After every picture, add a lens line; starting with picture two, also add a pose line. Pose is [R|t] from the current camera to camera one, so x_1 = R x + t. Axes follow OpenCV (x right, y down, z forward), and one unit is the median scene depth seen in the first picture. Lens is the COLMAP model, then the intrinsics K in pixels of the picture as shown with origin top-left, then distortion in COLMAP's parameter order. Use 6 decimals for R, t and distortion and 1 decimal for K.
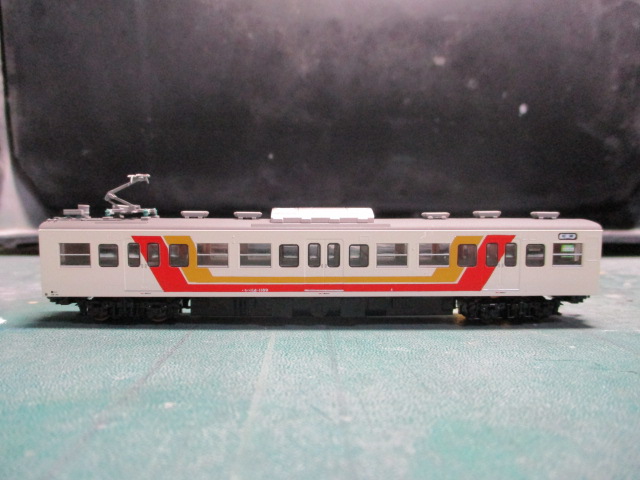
lens RADIAL K [[533.4, 0, 320.0], [0, 533.4, 240.0], [0, 0, 1]] dist [-0.007557, -0.006031]
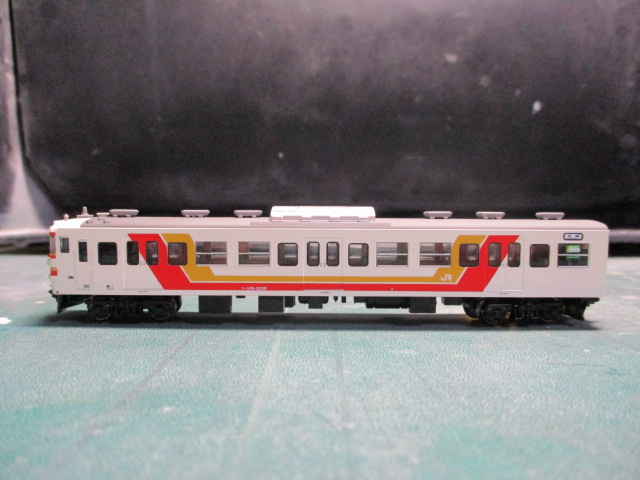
lens RADIAL K [[533.4, 0, 320.0], [0, 533.4, 240.0], [0, 0, 1]] dist [-0.007557, -0.006031]
pose [[0.999724, 0.000438, -0.023482, 0.015972], [-0.000418, 1.000000, 0.000865, -0.000623], [0.023482, -0.000855, 0.999724, 0.030396]]
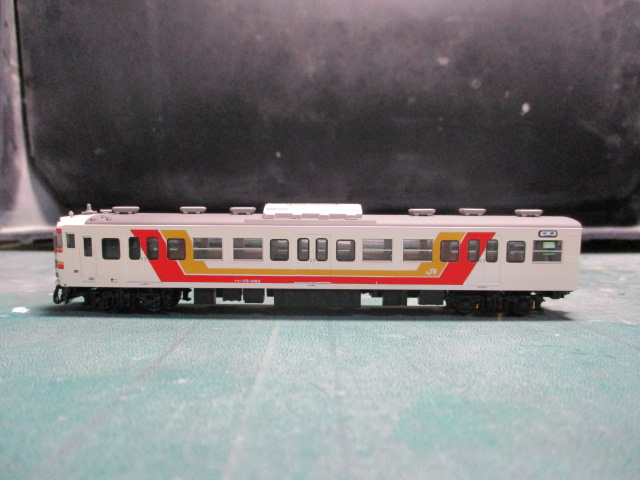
lens RADIAL K [[533.4, 0, 320.0], [0, 533.4, 240.0], [0, 0, 1]] dist [-0.007557, -0.006031]
pose [[0.999860, 0.001359, -0.016668, 0.020523], [-0.001276, 0.999987, 0.005001, 0.007916], [0.016675, -0.004979, 0.999849, -0.097161]]
